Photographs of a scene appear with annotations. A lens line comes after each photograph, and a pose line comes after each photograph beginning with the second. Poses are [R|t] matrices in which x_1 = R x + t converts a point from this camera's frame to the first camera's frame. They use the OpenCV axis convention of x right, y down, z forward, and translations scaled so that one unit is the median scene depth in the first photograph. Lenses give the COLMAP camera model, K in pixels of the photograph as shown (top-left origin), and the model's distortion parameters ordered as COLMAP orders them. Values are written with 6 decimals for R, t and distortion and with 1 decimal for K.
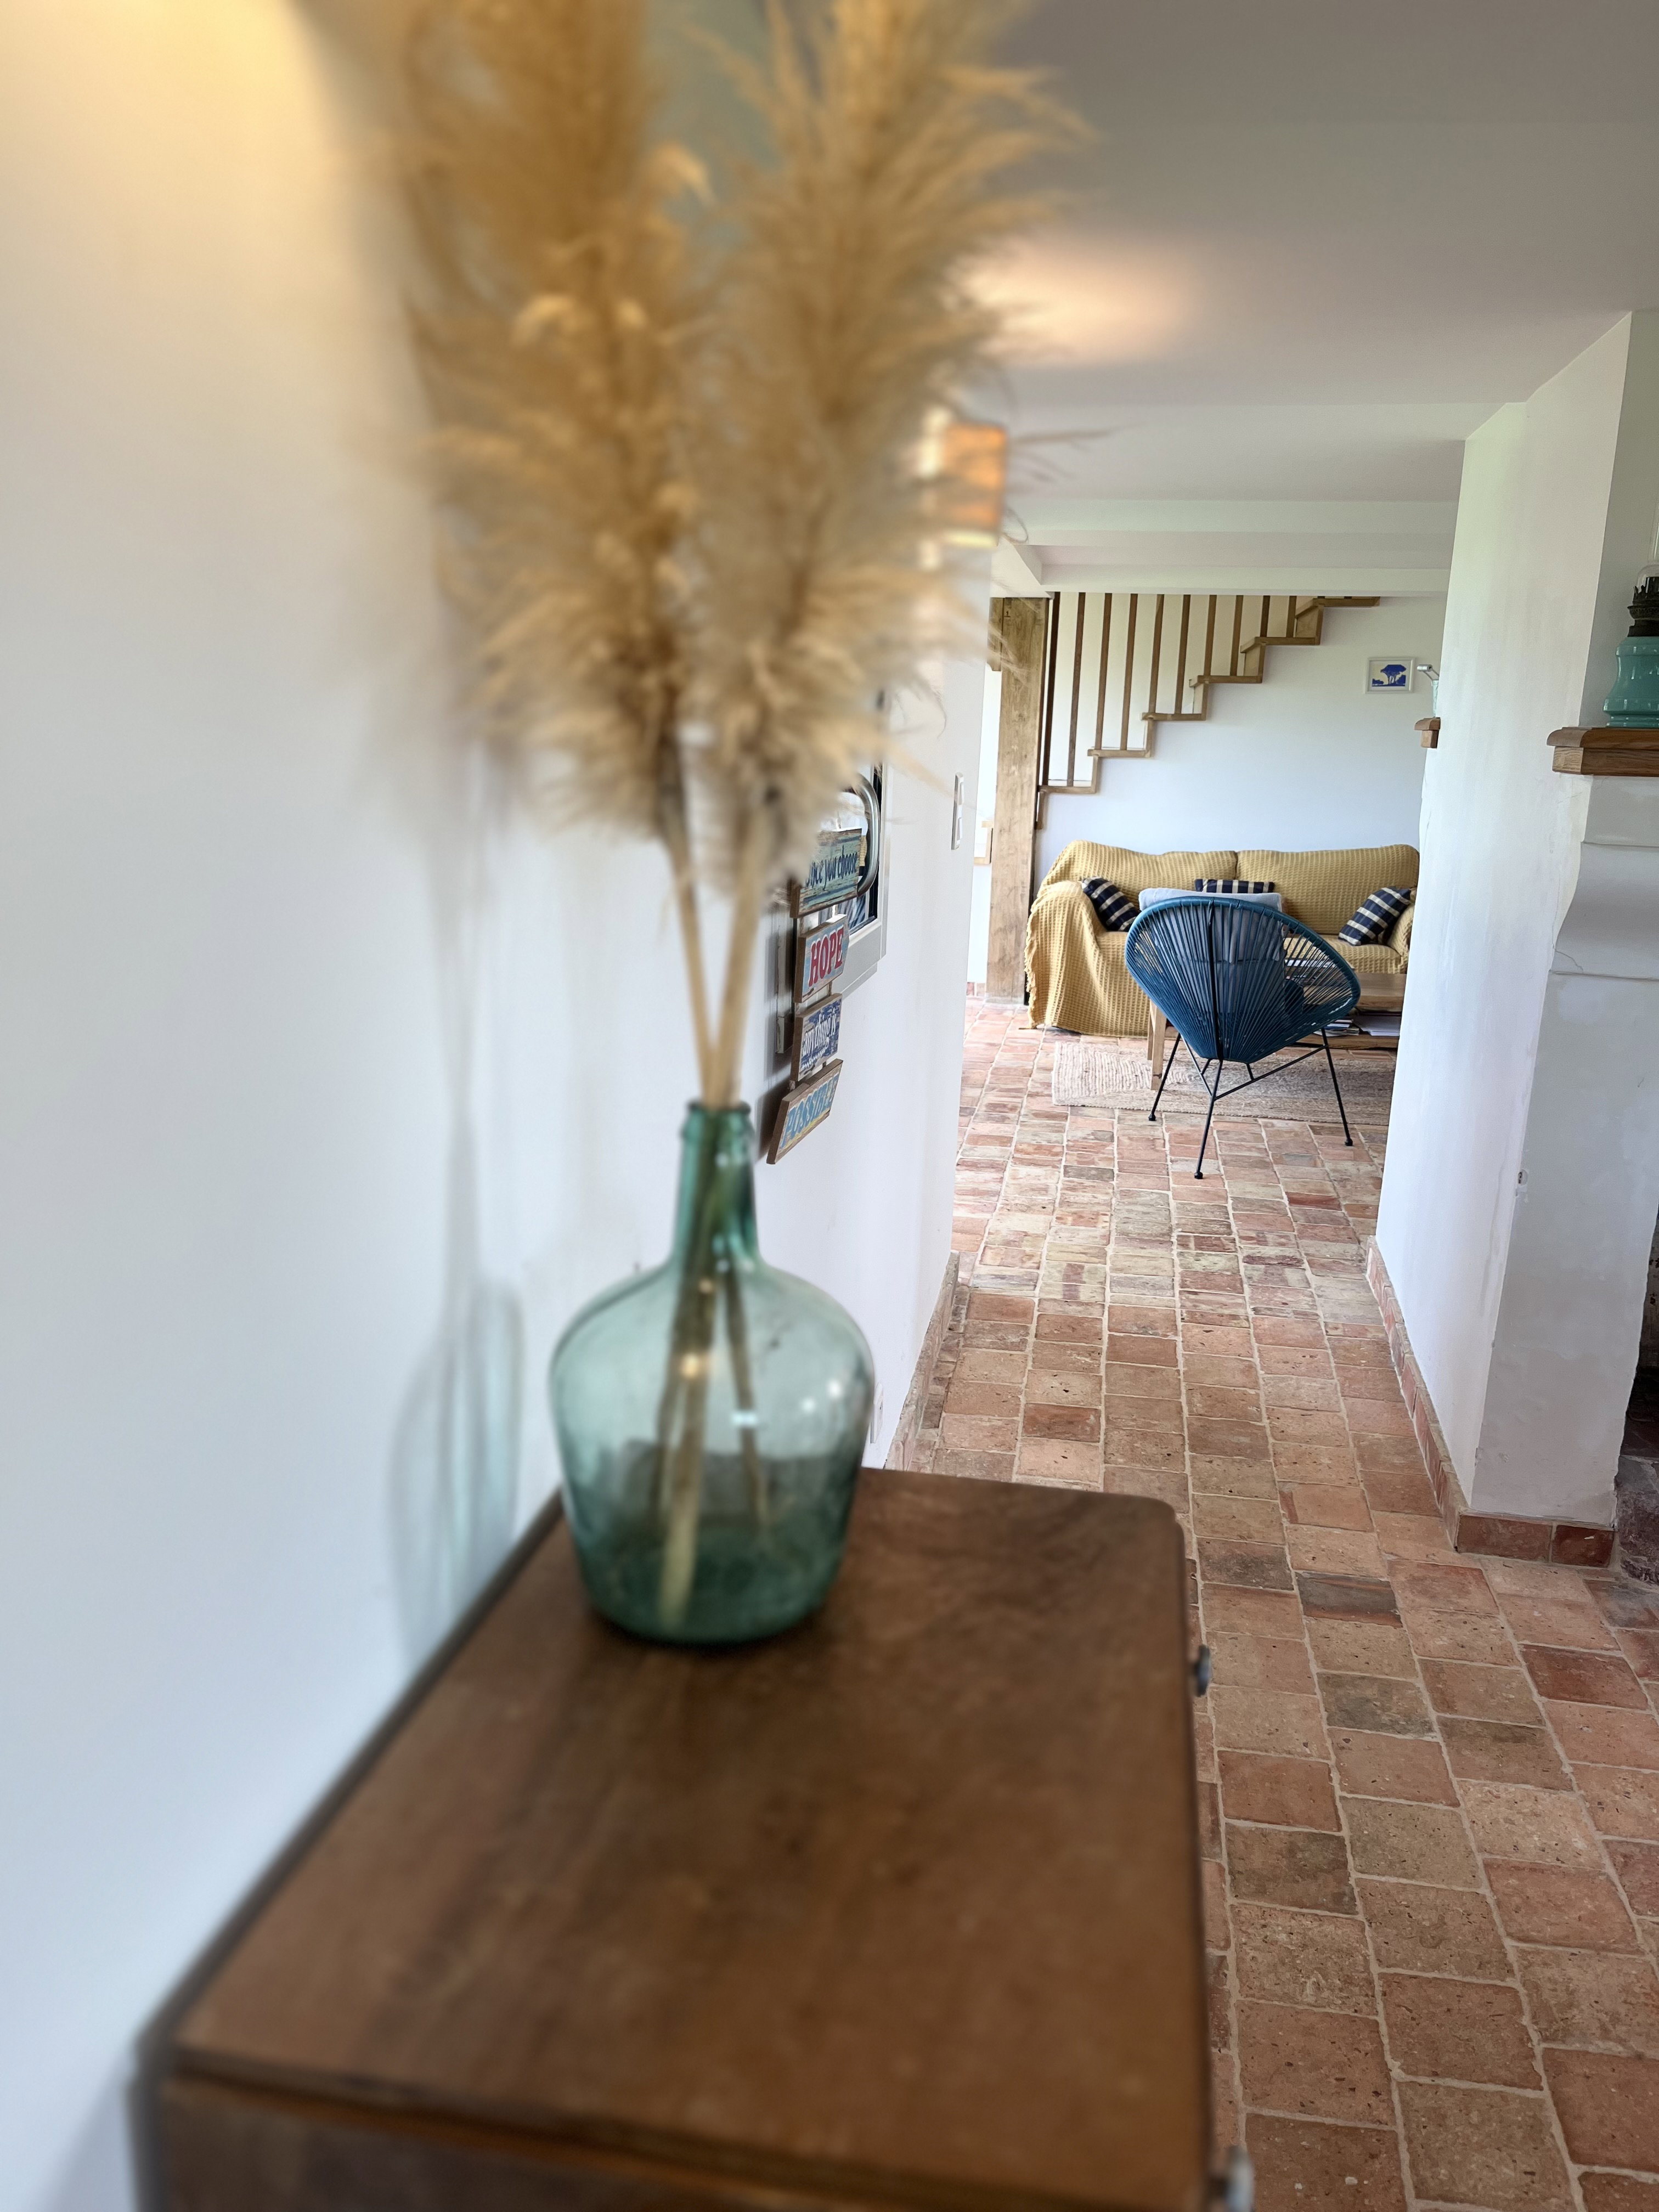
lens RADIAL K [[1671.3, 0, 833.2], [0, 1671.3, 1113.2], [0, 0, 1]] dist [0.060904, -0.087819]
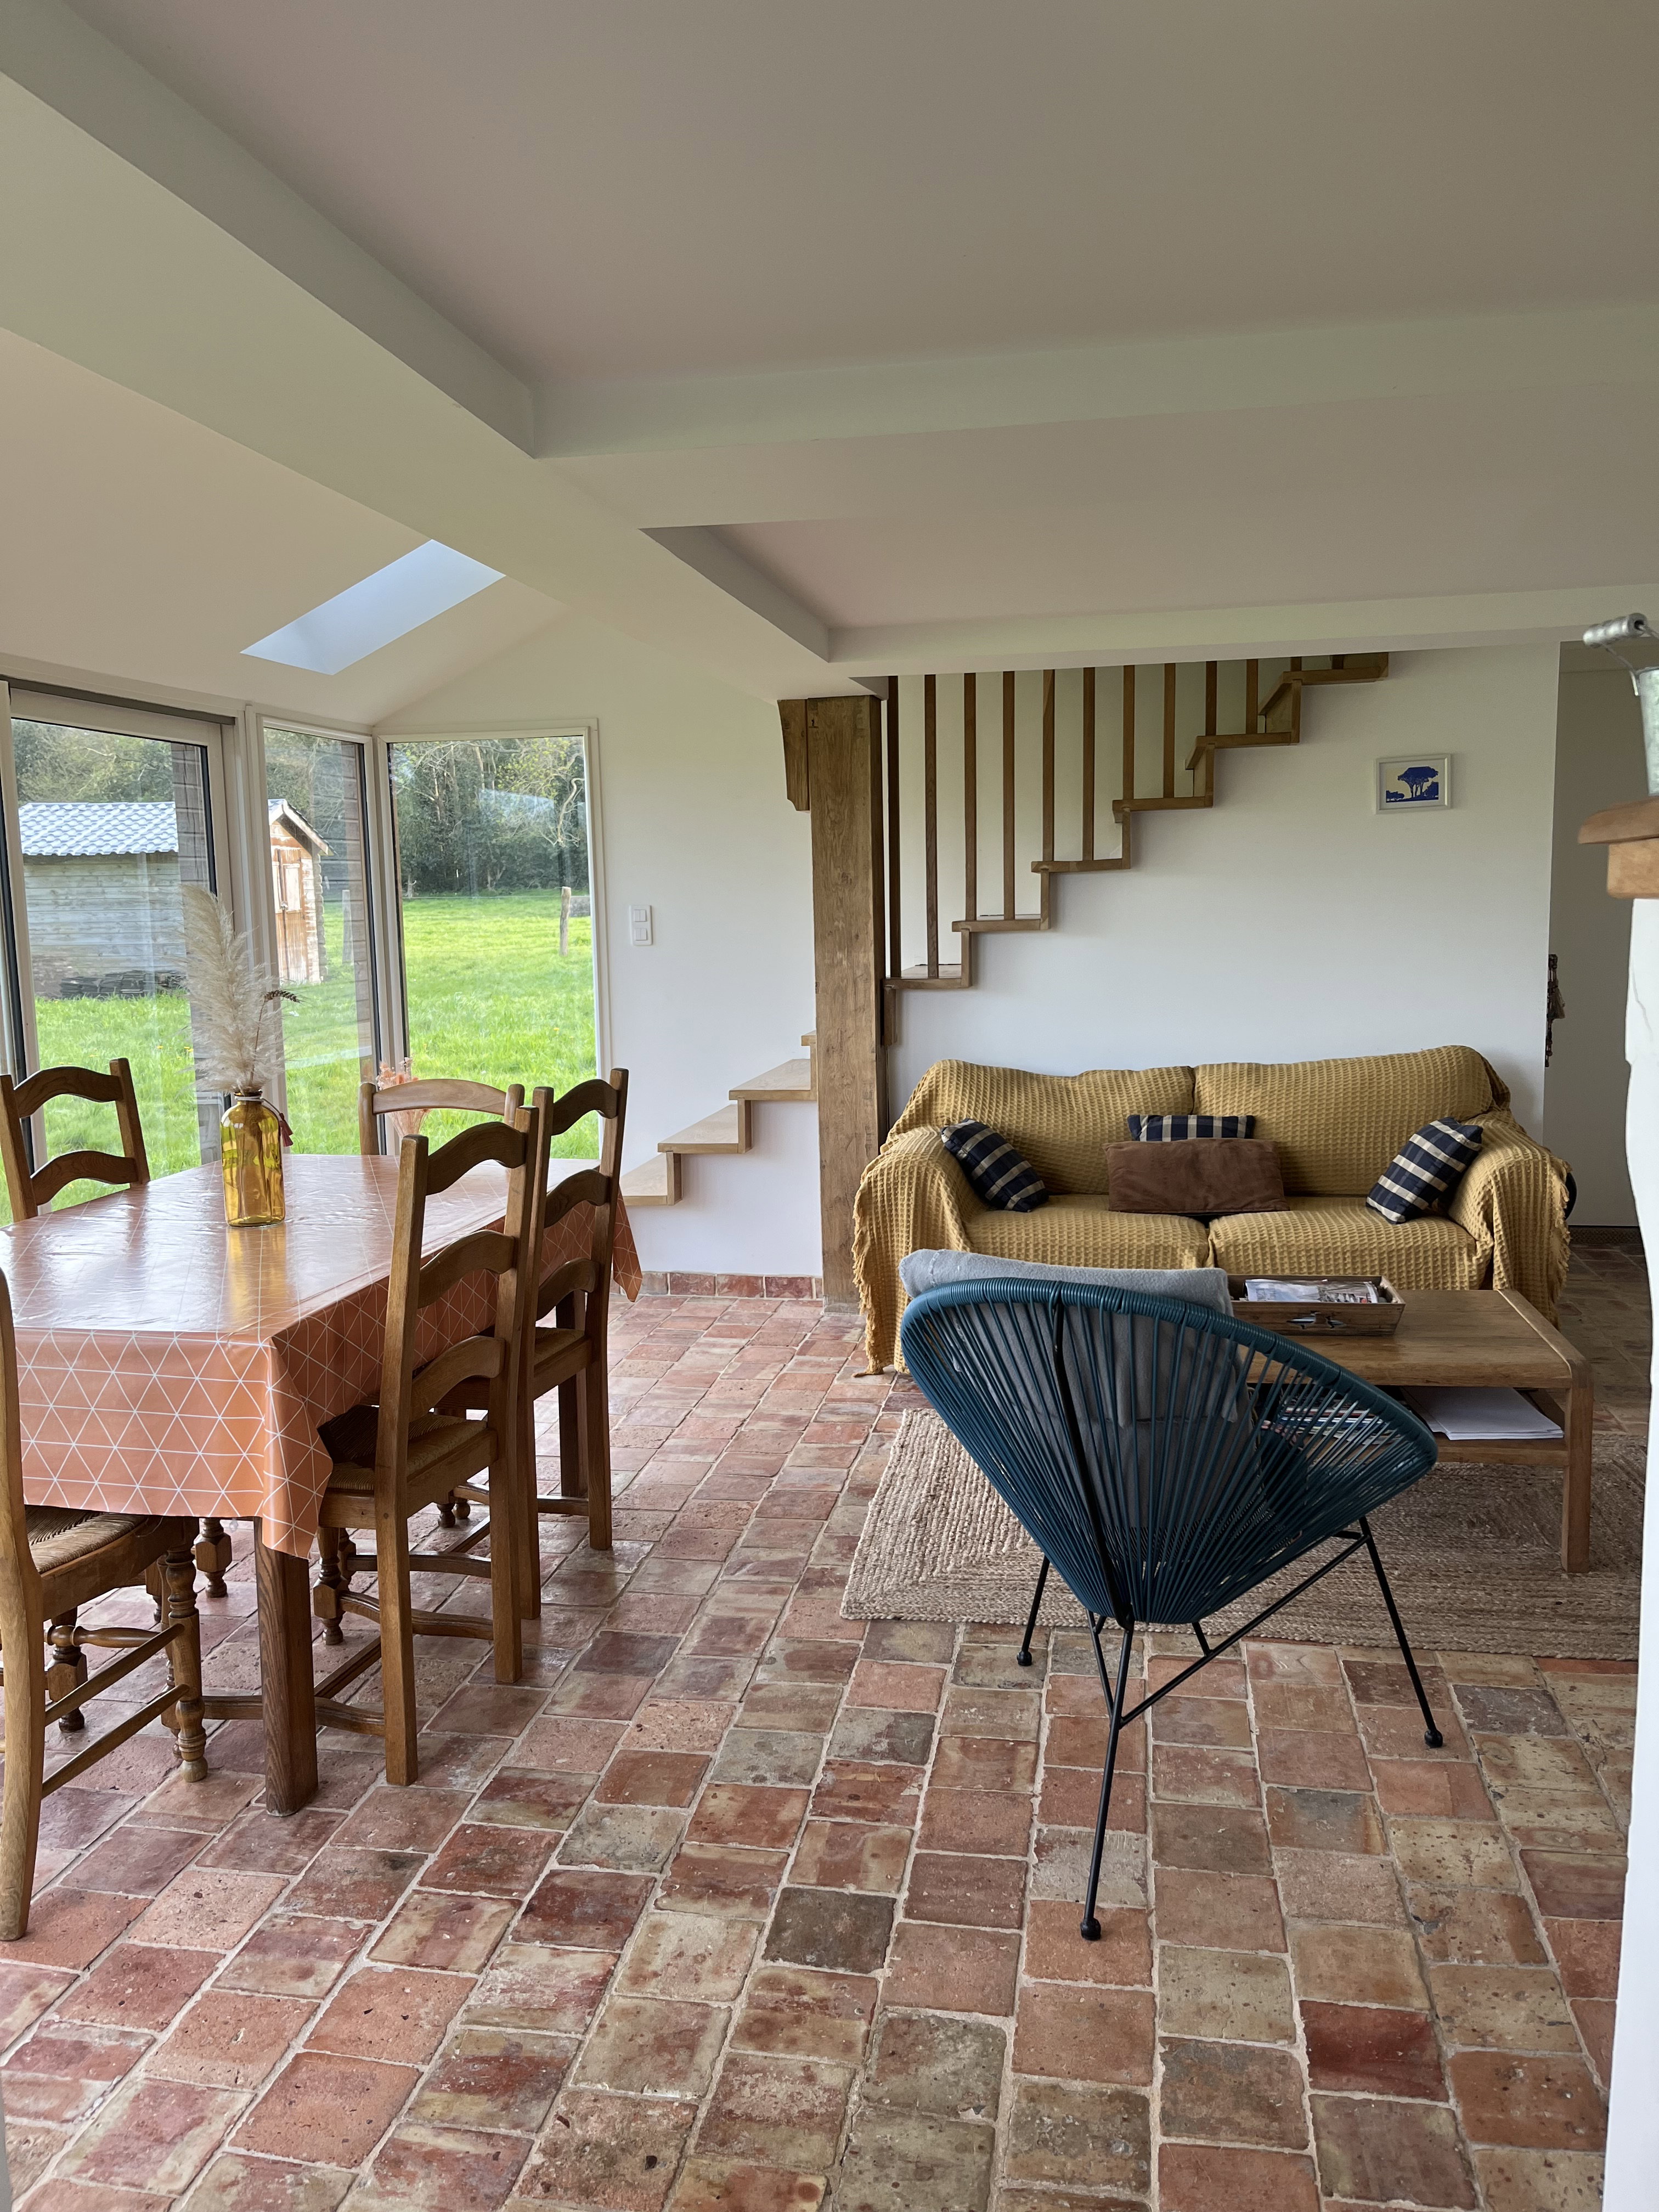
lens RADIAL K [[1671.3, 0, 828.8], [0, 1671.3, 1107.7], [0, 0, 1]] dist [0.060904, -0.087819]
pose [[0.998672, -0.049458, -0.014447, 0.116717], [0.047753, 0.993741, -0.100983, -0.087383], [0.019351, 0.100159, 0.994783, 0.386779]]
